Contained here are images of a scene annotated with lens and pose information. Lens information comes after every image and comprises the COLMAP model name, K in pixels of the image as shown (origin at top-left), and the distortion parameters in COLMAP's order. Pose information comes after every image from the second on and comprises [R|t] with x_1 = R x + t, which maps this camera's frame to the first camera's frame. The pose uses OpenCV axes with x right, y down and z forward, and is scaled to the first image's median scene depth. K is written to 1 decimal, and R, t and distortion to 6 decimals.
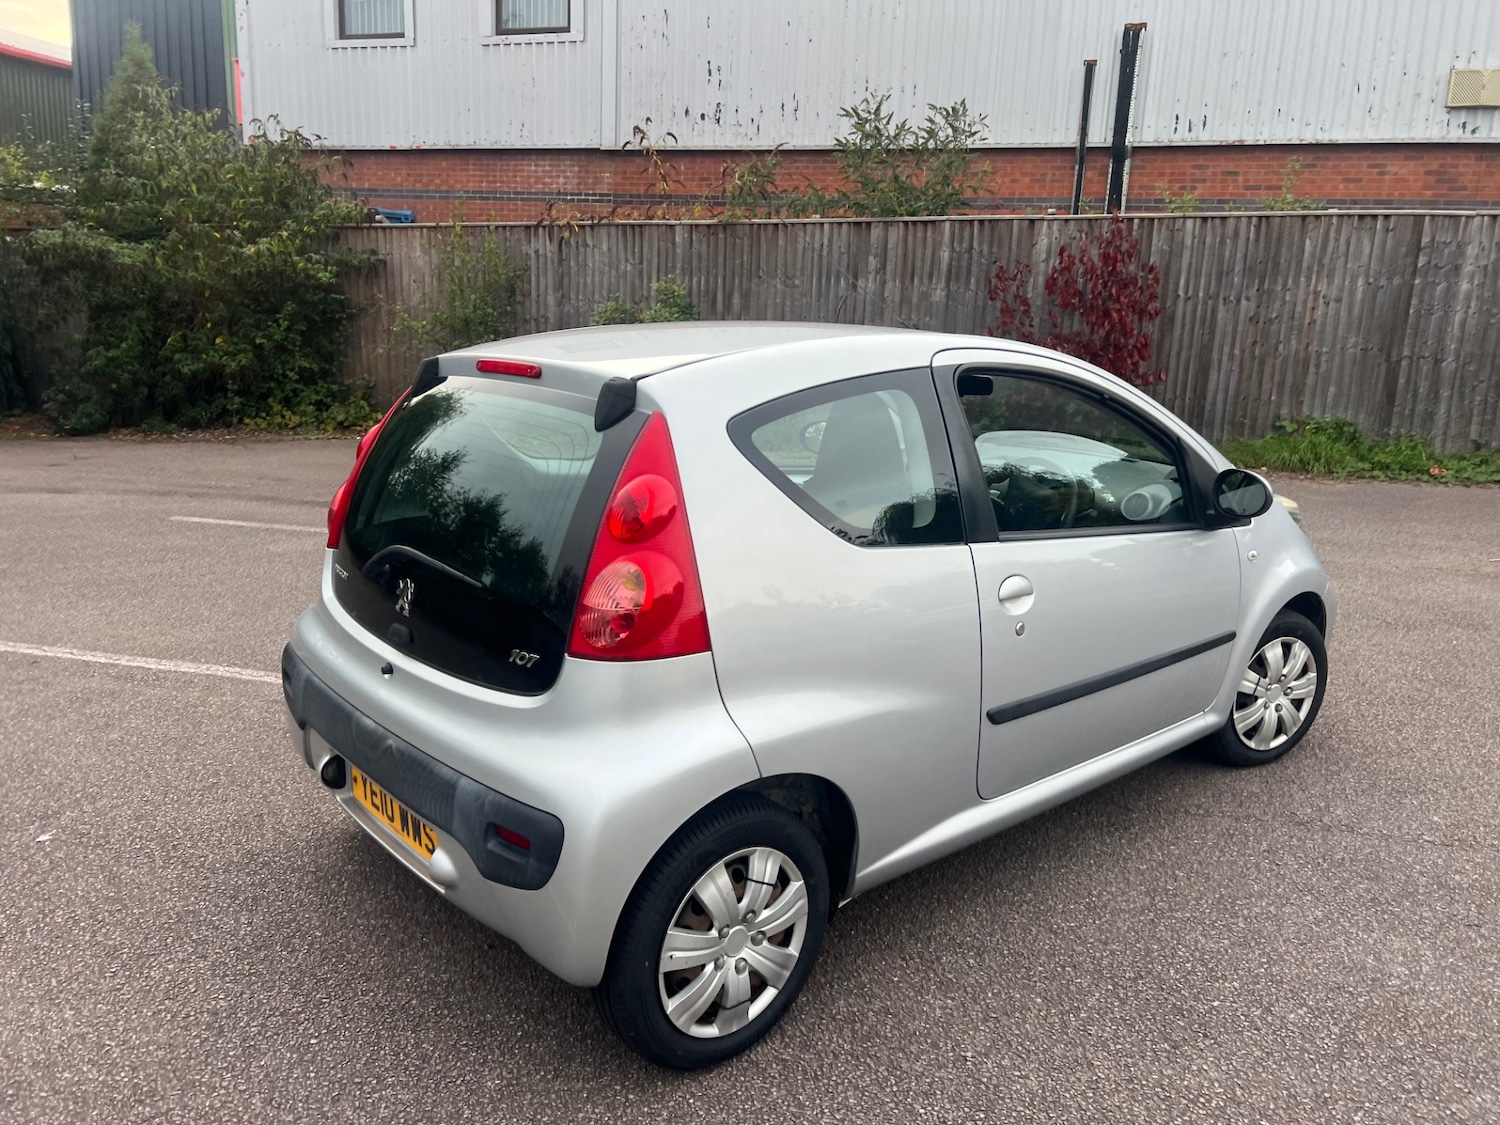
lens RADIAL K [[1112.6, 0, 756.7], [0, 1112.6, 570.2], [0, 0, 1]] dist [0.049359, -0.053861]
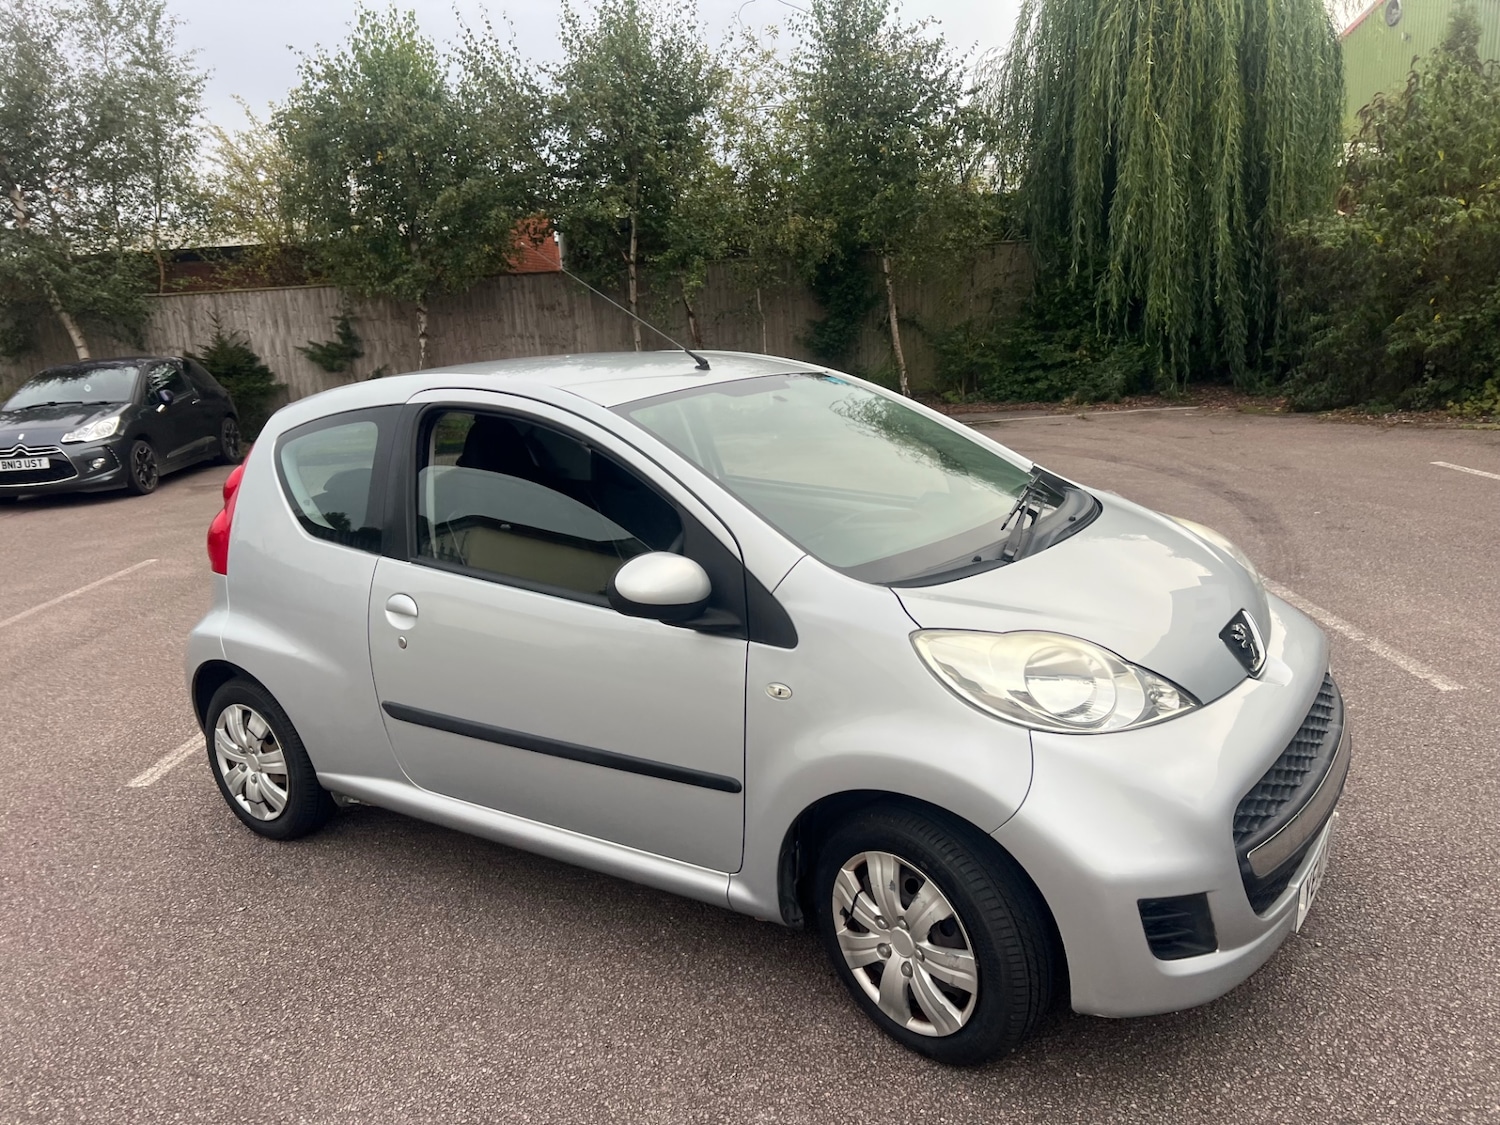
lens RADIAL K [[1112.6, 0, 764.8], [0, 1112.6, 570.3], [0, 0, 1]] dist [0.049359, -0.053861]
pose [[0.265244, 0.184770, -0.946312, 0.318681], [-0.152426, 0.977160, 0.148070, -0.055141], [0.952057, 0.104968, 0.287349, 0.234549]]
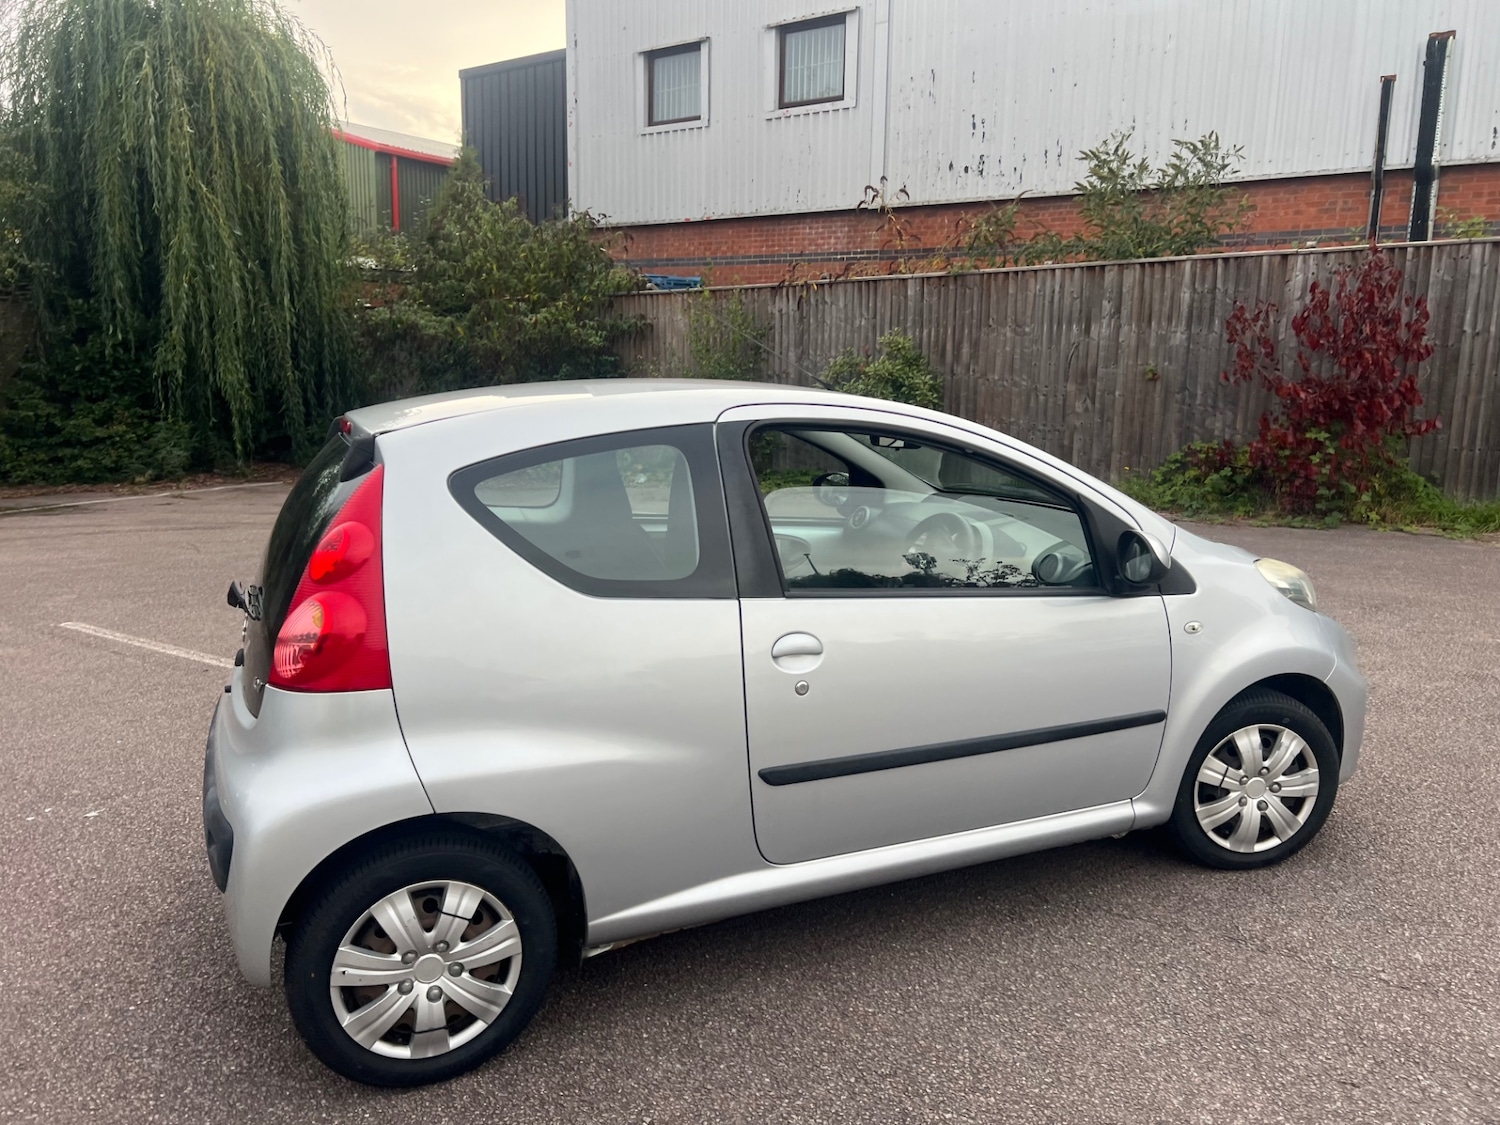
lens RADIAL K [[1112.6, 0, 759.5], [0, 1112.6, 559.6], [0, 0, 1]] dist [0.049359, -0.053861]
pose [[0.953290, 0.029599, -0.300603, 0.112716], [-0.045435, 0.997916, -0.045824, -0.003157], [0.298620, 0.057341, 0.952648, 0.013684]]
